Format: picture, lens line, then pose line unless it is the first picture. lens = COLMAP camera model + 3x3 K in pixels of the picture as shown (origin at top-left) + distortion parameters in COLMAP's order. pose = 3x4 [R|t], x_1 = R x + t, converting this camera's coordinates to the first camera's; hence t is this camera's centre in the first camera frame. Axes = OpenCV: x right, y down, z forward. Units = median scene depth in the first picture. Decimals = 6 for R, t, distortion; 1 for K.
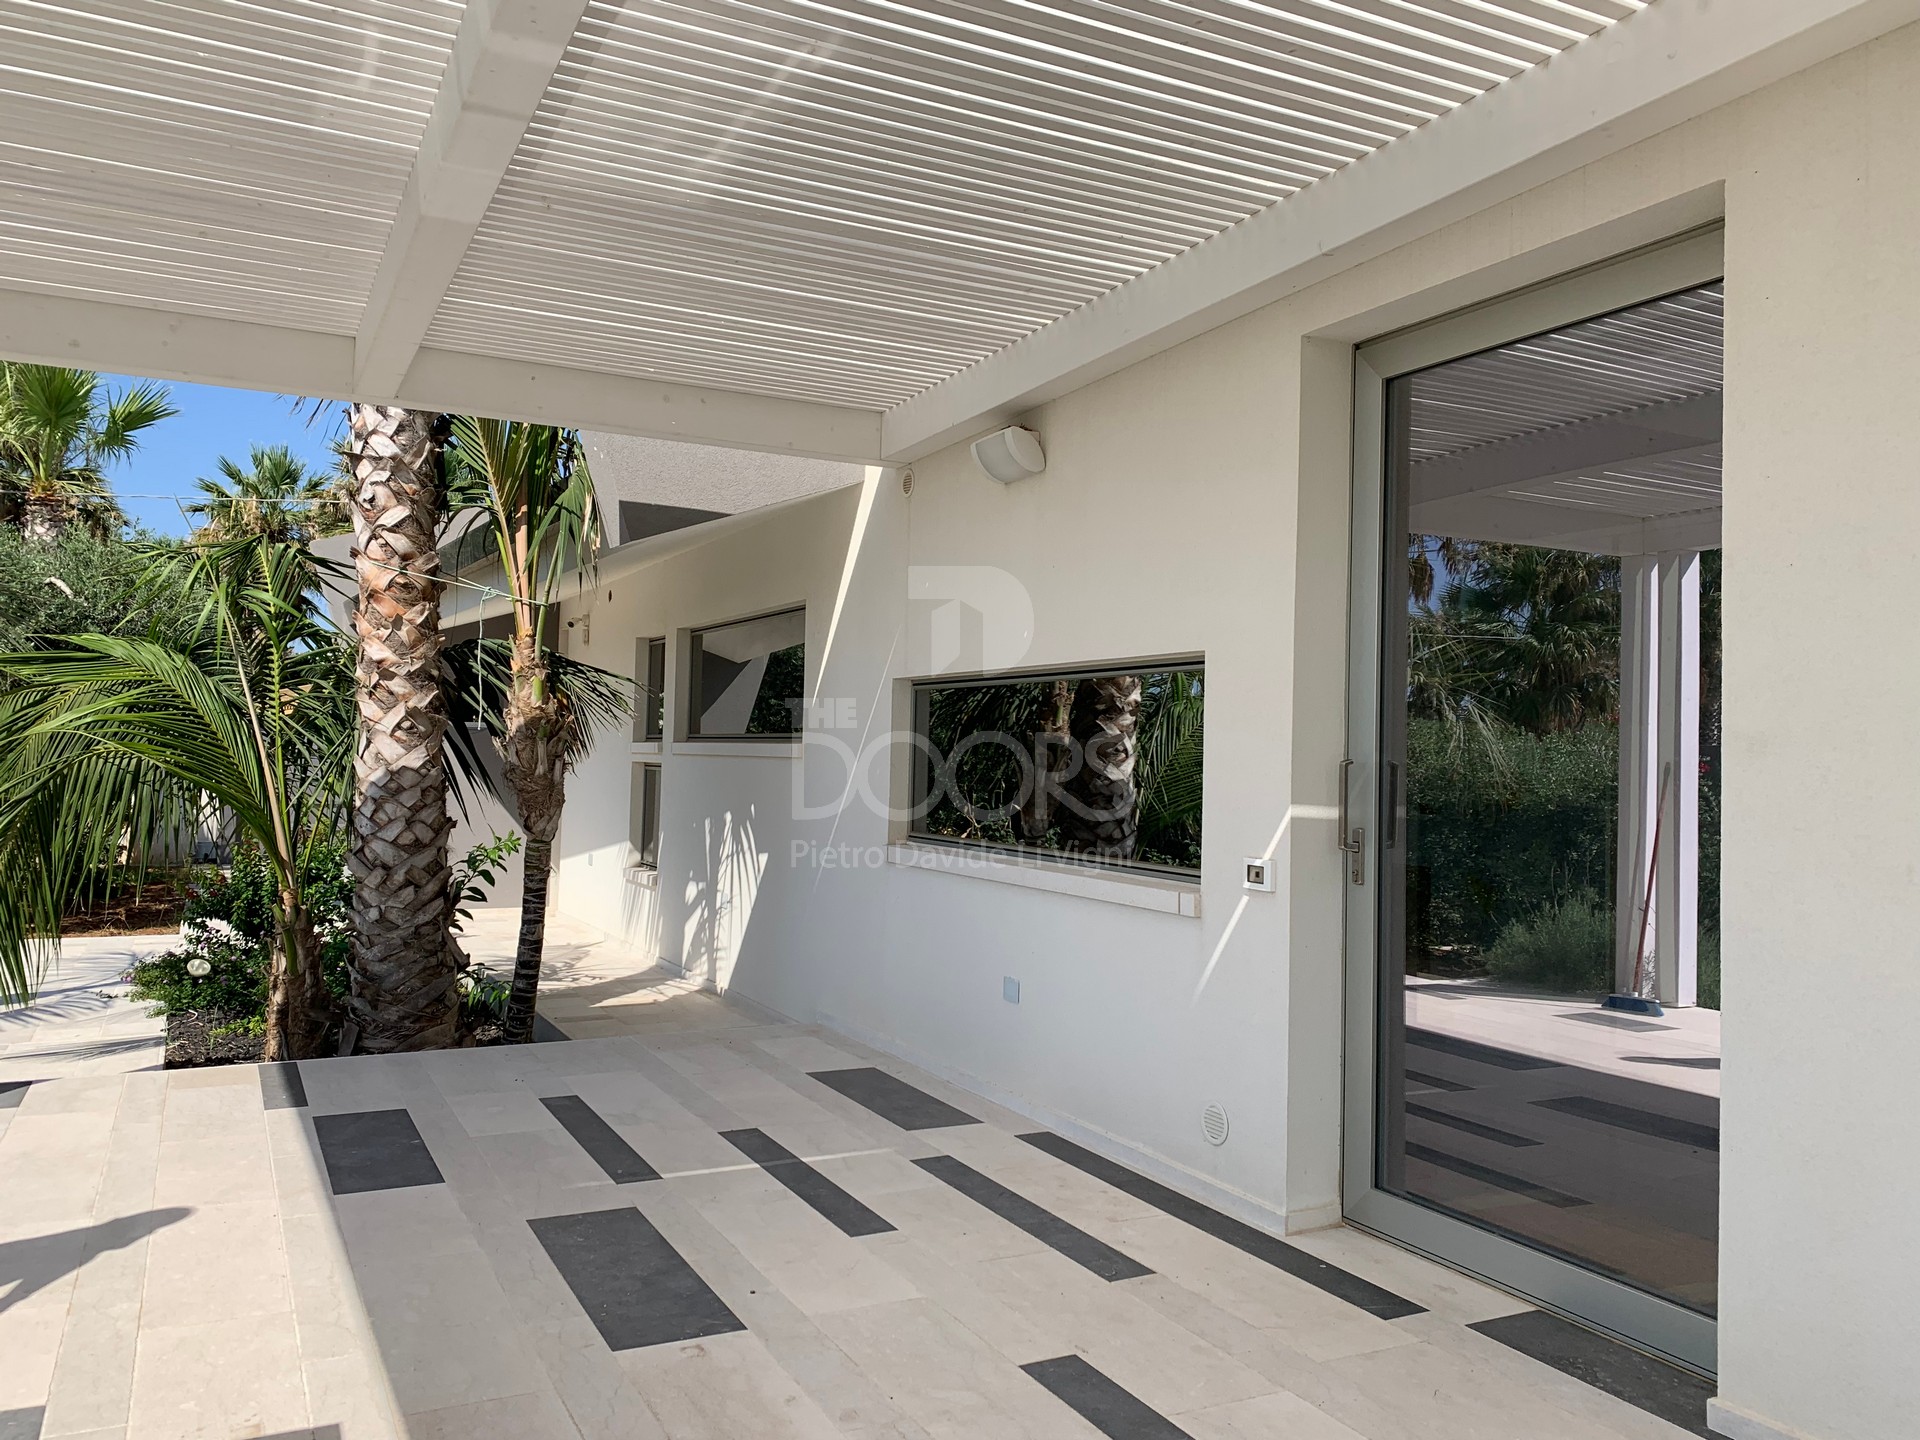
lens RADIAL K [[1479.0, 0, 960.0], [0, 1479.0, 720.0], [0, 0, 1]] dist [0.054953, -0.025370]
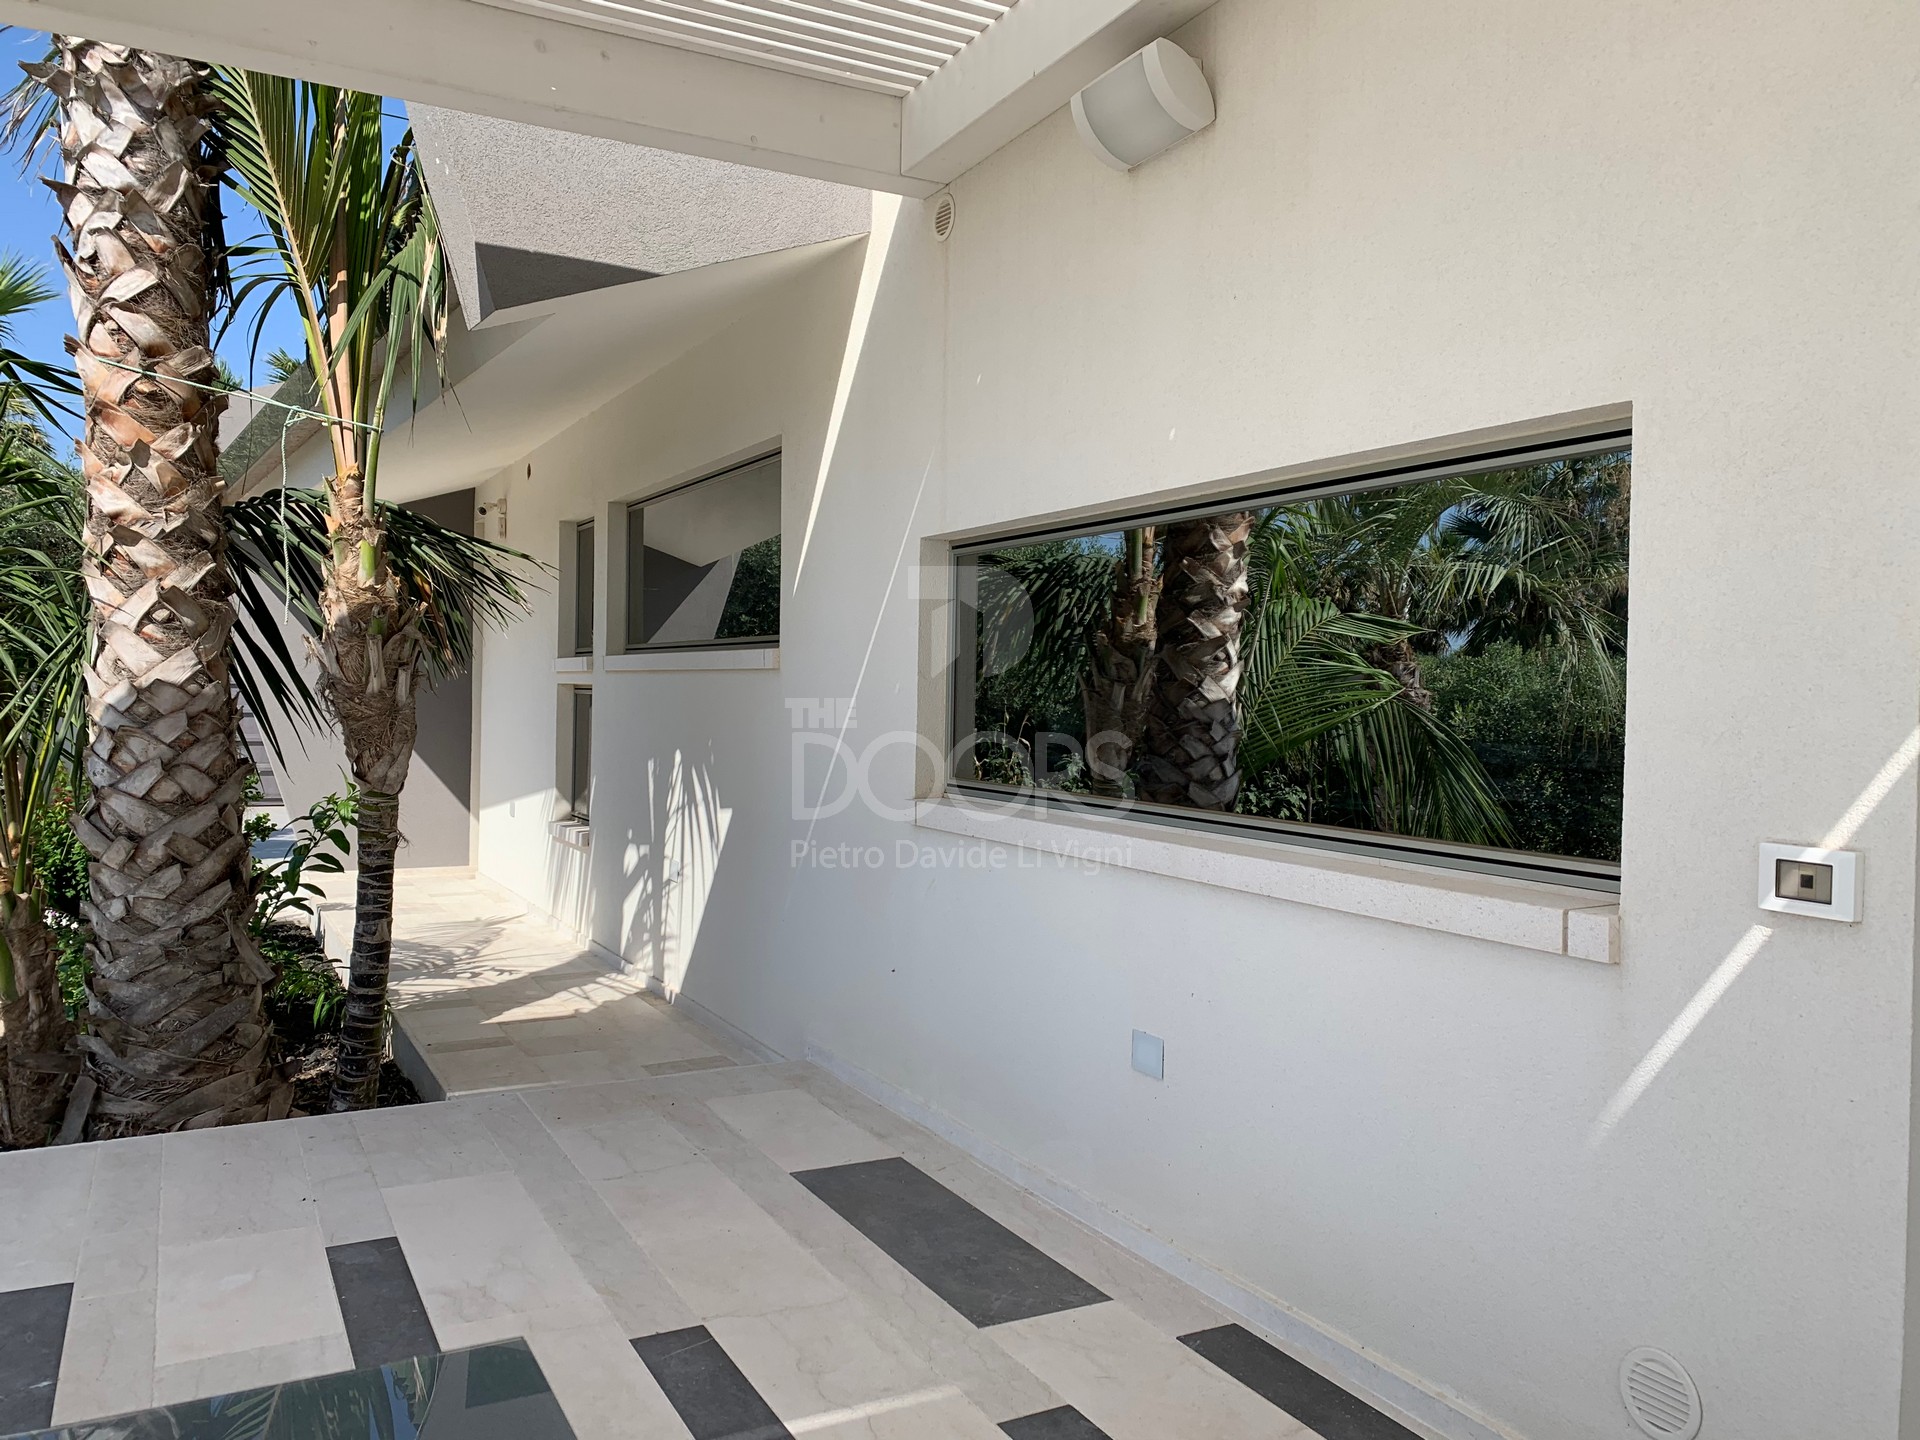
lens RADIAL K [[1464.3, 0, 960.0], [0, 1464.3, 720.0], [0, 0, 1]] dist [0.020980, 0.000563]
pose [[0.999849, -0.006314, 0.016203, -0.037950], [0.005591, 0.999005, 0.044257, 0.022071], [-0.016467, -0.044160, 0.998889, 0.357279]]
